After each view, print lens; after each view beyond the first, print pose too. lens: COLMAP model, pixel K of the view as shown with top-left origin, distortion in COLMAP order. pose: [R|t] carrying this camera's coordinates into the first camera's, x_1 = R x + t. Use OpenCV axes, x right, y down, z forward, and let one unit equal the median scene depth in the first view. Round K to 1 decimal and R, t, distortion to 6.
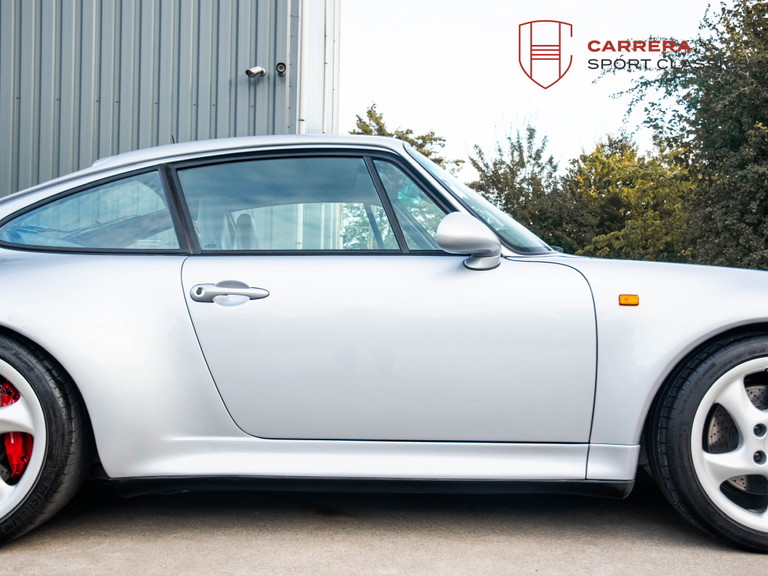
lens RADIAL K [[858.0, 0, 370.1], [0, 858.0, 297.5], [0, 0, 1]] dist [0.012829, 0.000000]
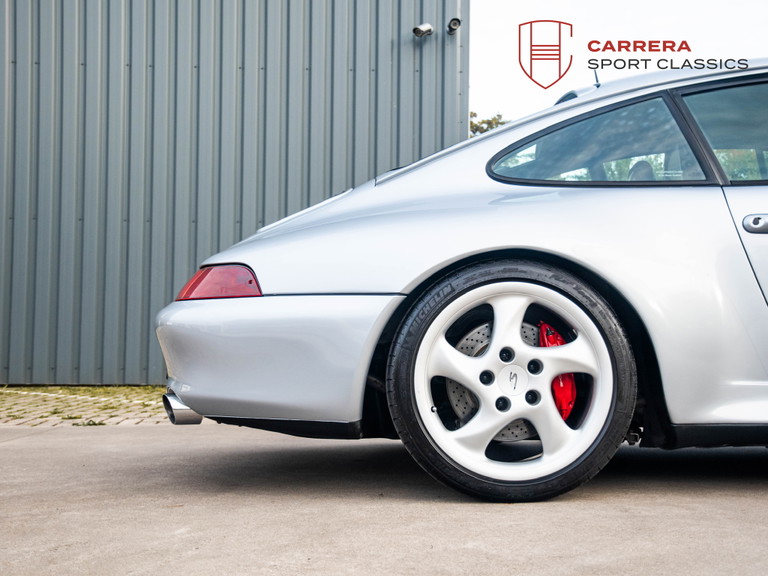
lens RADIAL K [[1022.4, 0, 387.3], [0, 1022.4, 291.8], [0, 0, 1]] dist [0.089884, 0.000000]
pose [[0.999117, -0.010571, -0.040669, -0.501654], [0.009734, 0.999738, -0.020721, 0.079399], [0.040877, 0.020306, 0.998958, -0.101846]]
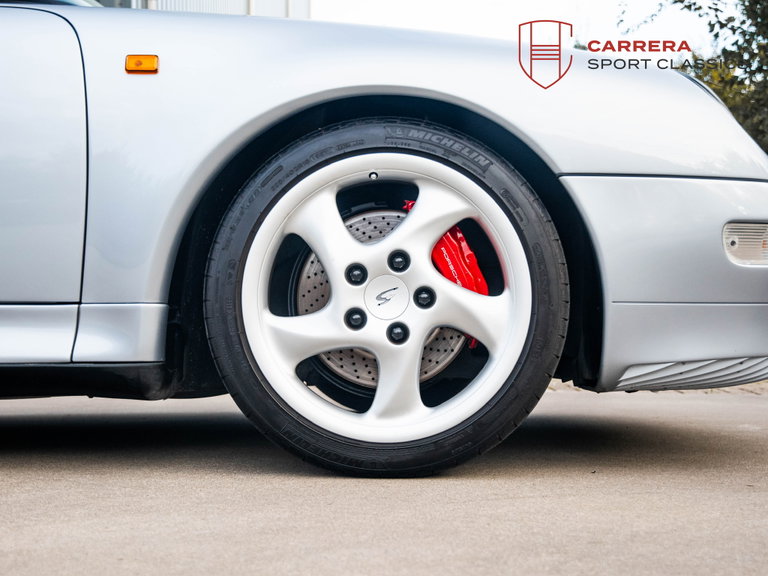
lens RADIAL K [[1206.5, 0, 372.4], [0, 1206.5, 269.1], [0, 0, 1]] dist [0.167686, 0.000000]
pose [[0.999786, -0.018792, -0.008607, 0.429861], [0.018565, 0.999497, -0.025701, 0.157860], [0.009086, 0.025536, 0.999633, 0.137379]]
